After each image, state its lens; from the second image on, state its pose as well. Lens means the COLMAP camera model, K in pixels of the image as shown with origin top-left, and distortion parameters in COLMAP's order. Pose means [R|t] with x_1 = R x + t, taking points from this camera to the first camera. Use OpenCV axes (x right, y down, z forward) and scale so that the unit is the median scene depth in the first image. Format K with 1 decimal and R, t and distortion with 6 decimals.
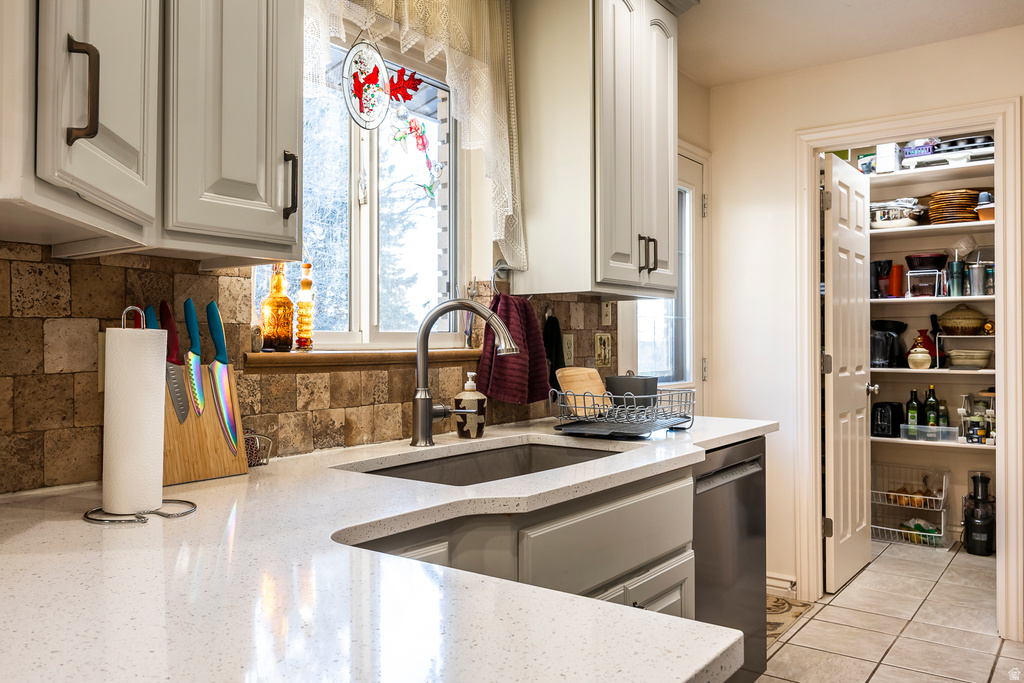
lens RADIAL K [[803.7, 0, 510.8], [0, 803.7, 335.7], [0, 0, 1]] dist [-0.007352, -0.000690]
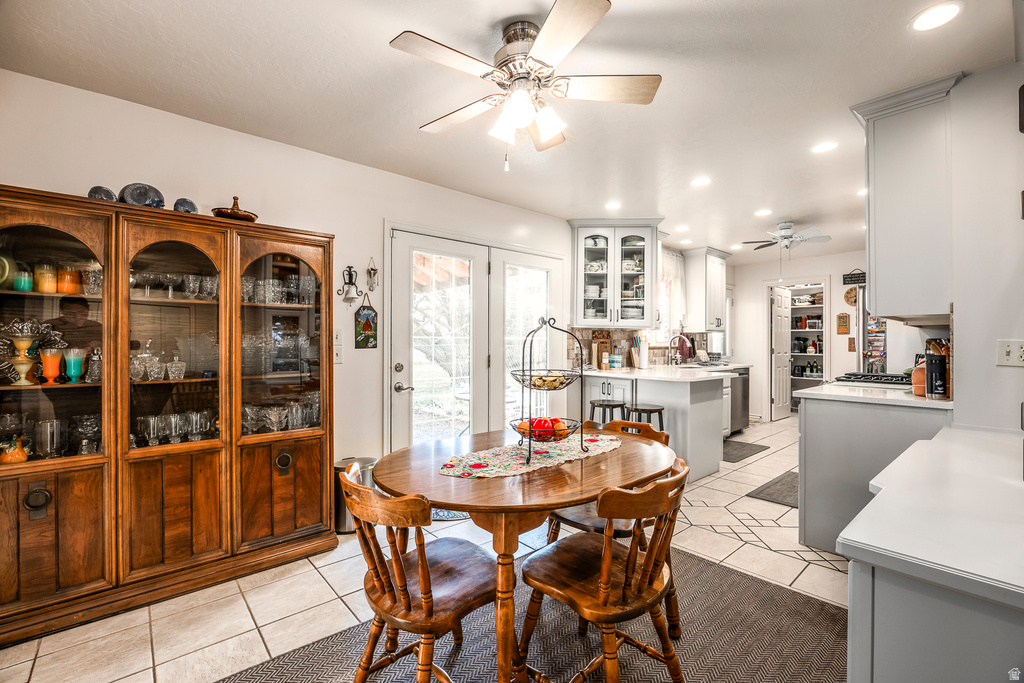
lens RADIAL K [[445.5, 0, 514.5], [0, 445.5, 345.9], [0, 0, 1]] dist [-0.010885, 0.000301]
pose [[0.977530, 0.006671, -0.210689, -0.239366], [-0.003702, 0.999888, 0.014484, -0.007708], [0.210762, -0.013378, 0.977446, -0.931398]]
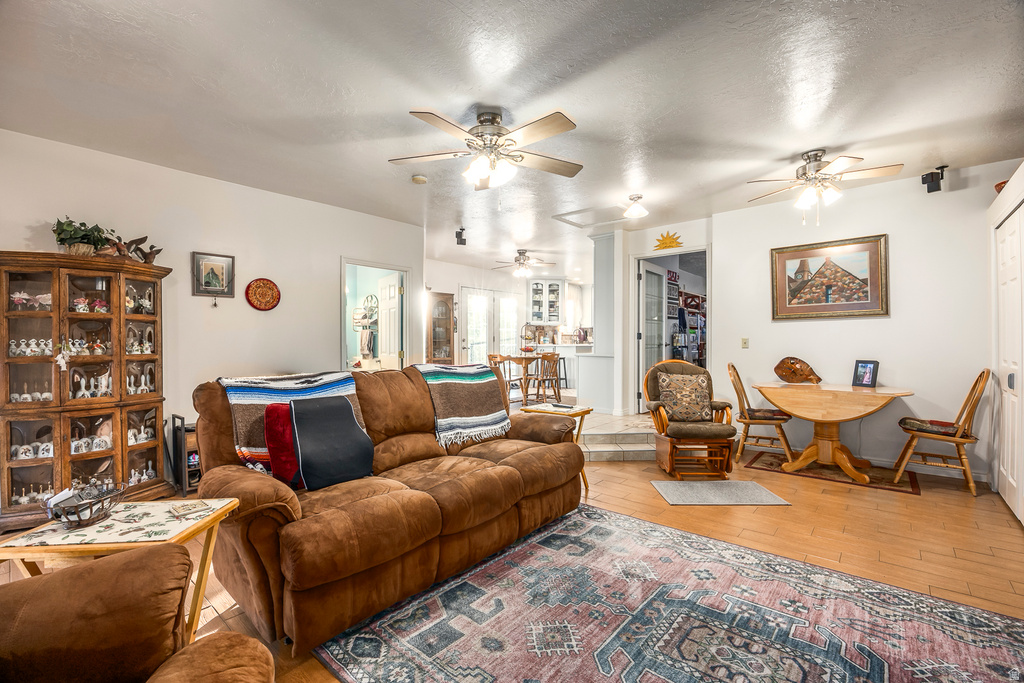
lens RADIAL K [[445.5, 0, 518.7], [0, 445.5, 343.9], [0, 0, 1]] dist [-0.010885, 0.000301]
pose [[0.998589, 0.002908, -0.053032, -0.247964], [-0.002164, 0.999899, 0.014076, 0.031108], [0.053067, -0.013942, 0.998494, -2.225105]]
